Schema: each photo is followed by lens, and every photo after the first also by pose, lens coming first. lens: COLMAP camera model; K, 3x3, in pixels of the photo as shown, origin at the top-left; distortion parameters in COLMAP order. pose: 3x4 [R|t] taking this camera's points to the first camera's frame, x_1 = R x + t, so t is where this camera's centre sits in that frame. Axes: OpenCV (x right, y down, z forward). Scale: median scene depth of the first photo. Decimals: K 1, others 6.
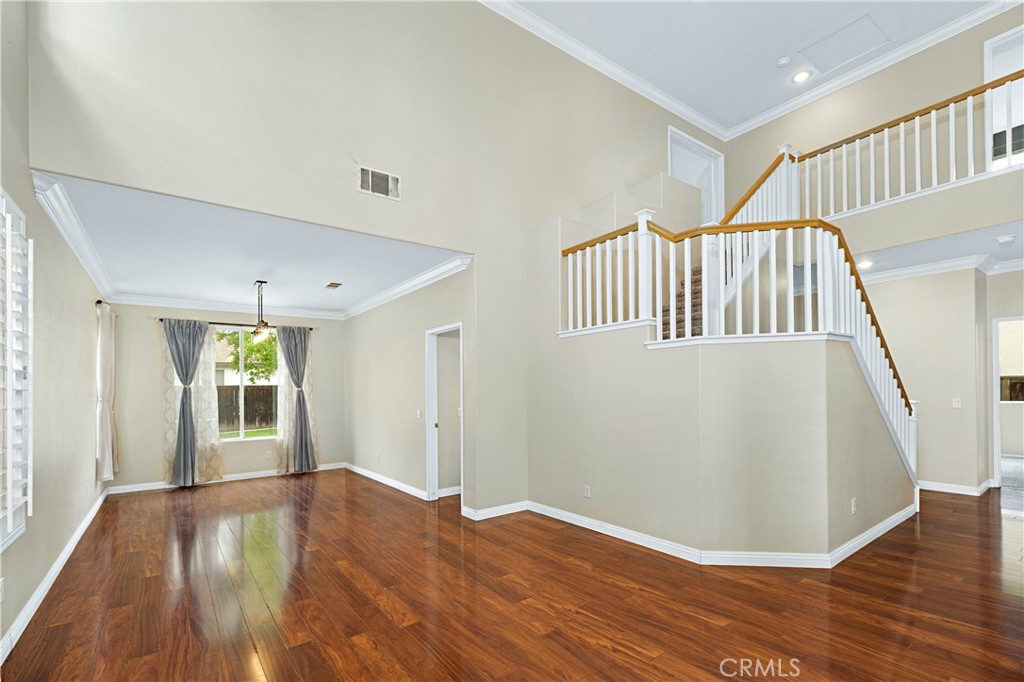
lens RADIAL K [[454.5, 0, 491.8], [0, 454.5, 391.7], [0, 0, 1]] dist [0.002196, -0.000366]
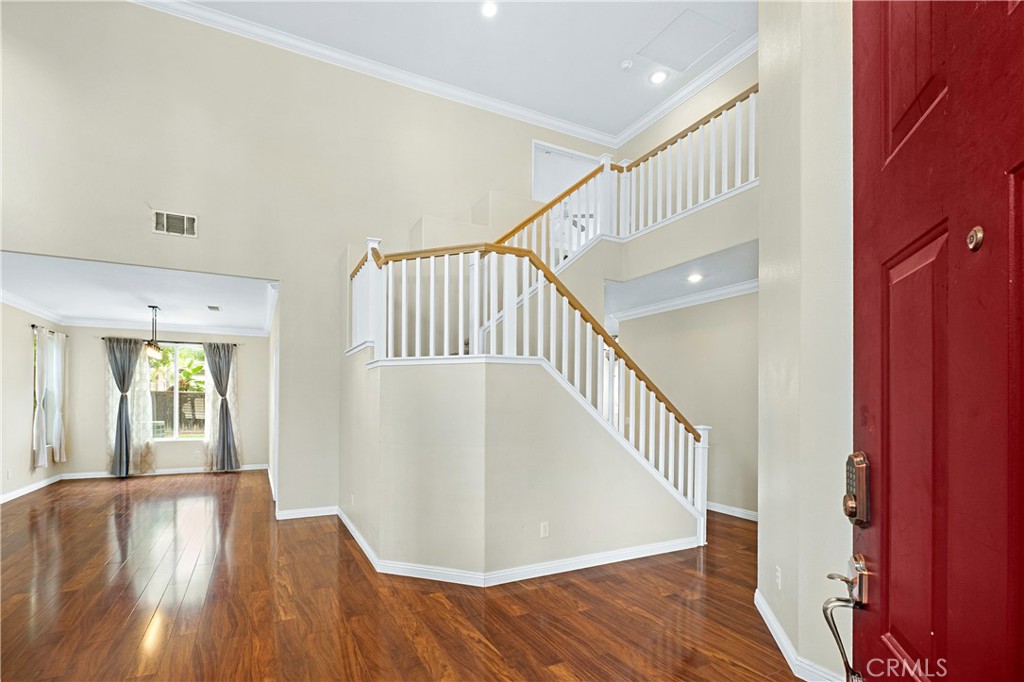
lens RADIAL K [[454.5, 0, 465.0], [0, 454.5, 407.4], [0, 0, 1]] dist [0.002196, -0.000366]
pose [[0.980541, 0.027520, -0.194378, 0.447737], [-0.025494, 0.999592, 0.012916, -0.013692], [0.194654, -0.007709, 0.980842, -0.002373]]
